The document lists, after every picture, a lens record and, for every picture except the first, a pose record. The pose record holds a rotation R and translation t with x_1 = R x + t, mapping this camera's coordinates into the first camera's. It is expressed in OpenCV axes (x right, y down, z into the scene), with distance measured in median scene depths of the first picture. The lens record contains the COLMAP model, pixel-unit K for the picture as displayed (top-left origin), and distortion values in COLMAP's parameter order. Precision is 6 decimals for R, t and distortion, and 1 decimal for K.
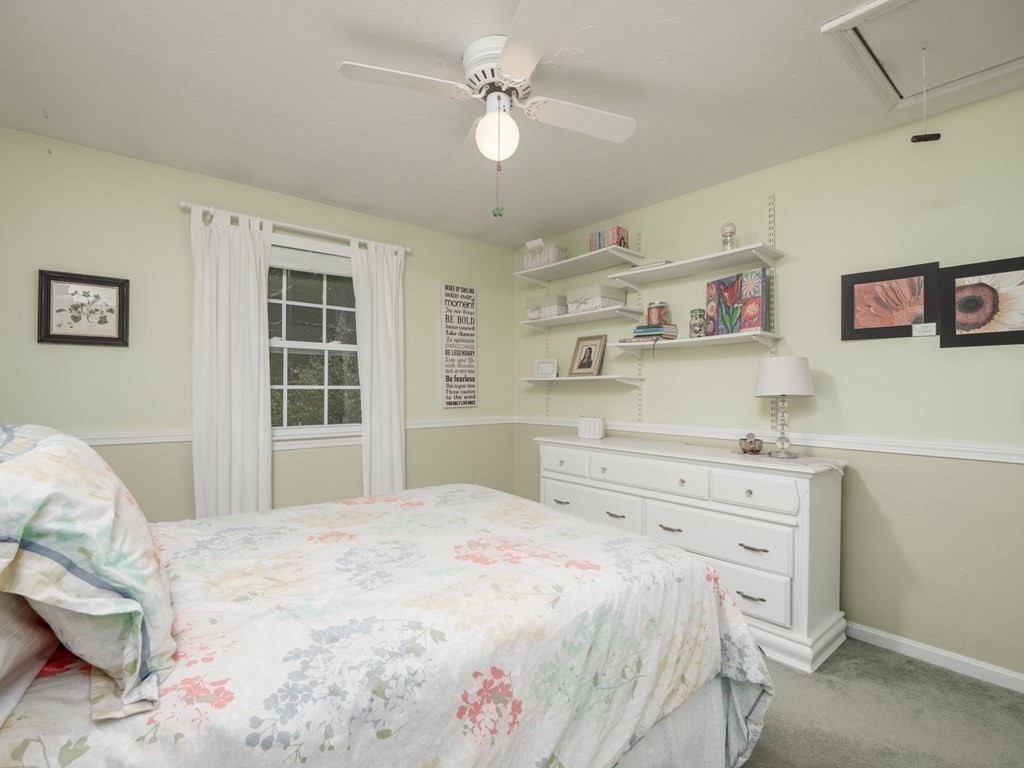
lens RADIAL K [[504.1, 0, 510.6], [0, 504.1, 386.4], [0, 0, 1]] dist [-0.006351, -0.001033]
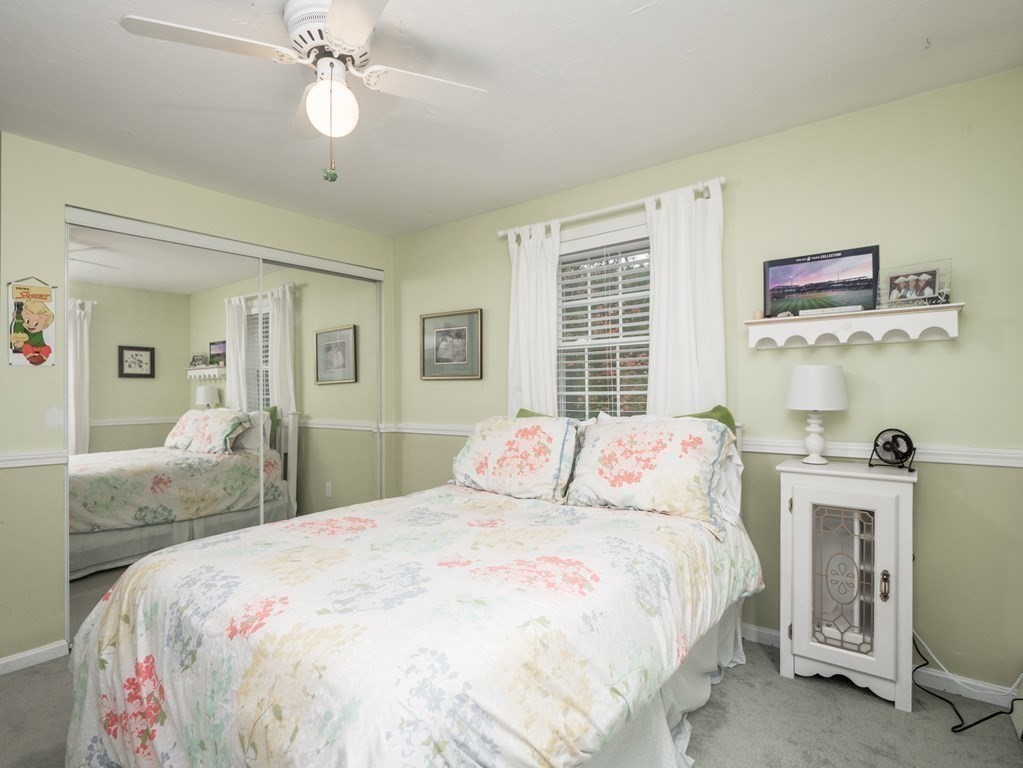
lens RADIAL K [[525.5, 0, 515.2], [0, 525.5, 387.0], [0, 0, 1]] dist [-0.009763, -0.001371]
pose [[-0.973009, 0.005166, -0.230709, -0.102291], [0.010251, 0.999730, -0.020847, 0.006454], [0.230539, -0.022649, -0.972799, 1.630212]]
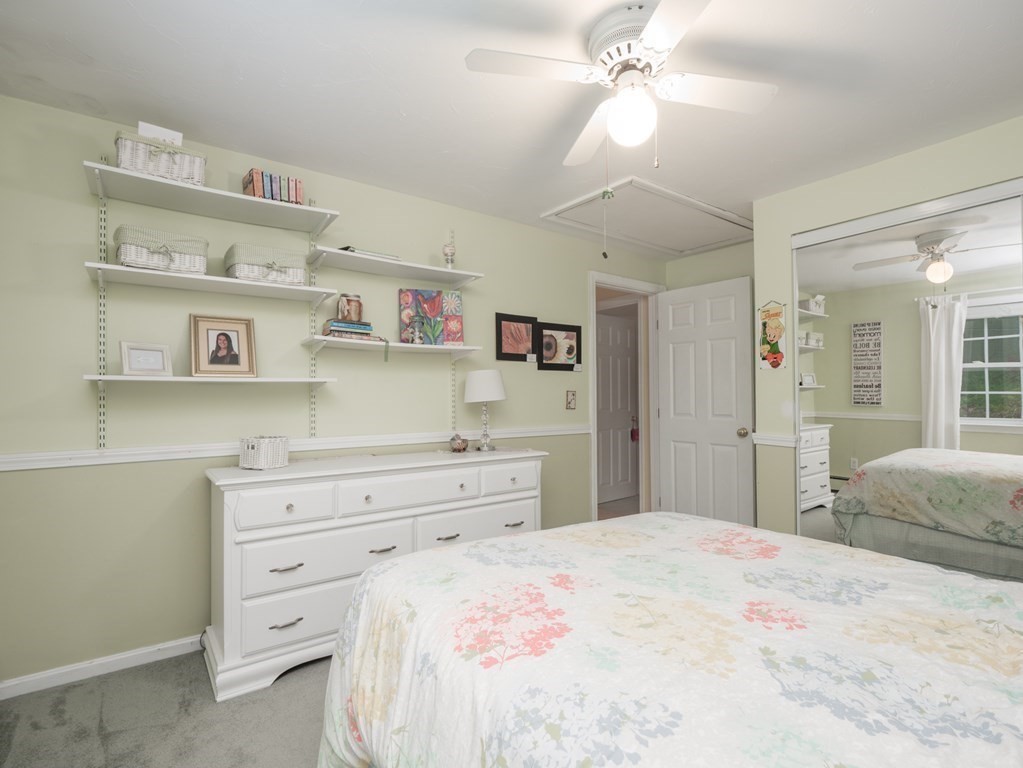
lens RADIAL K [[503.6, 0, 510.1], [0, 503.6, 386.4], [0, 0, 1]] dist [-0.006351, -0.001033]
pose [[0.061656, 0.010910, 0.998038, -0.786560], [-0.004997, 0.999931, -0.010622, -0.004669], [-0.998085, -0.004333, 0.061707, 0.971282]]
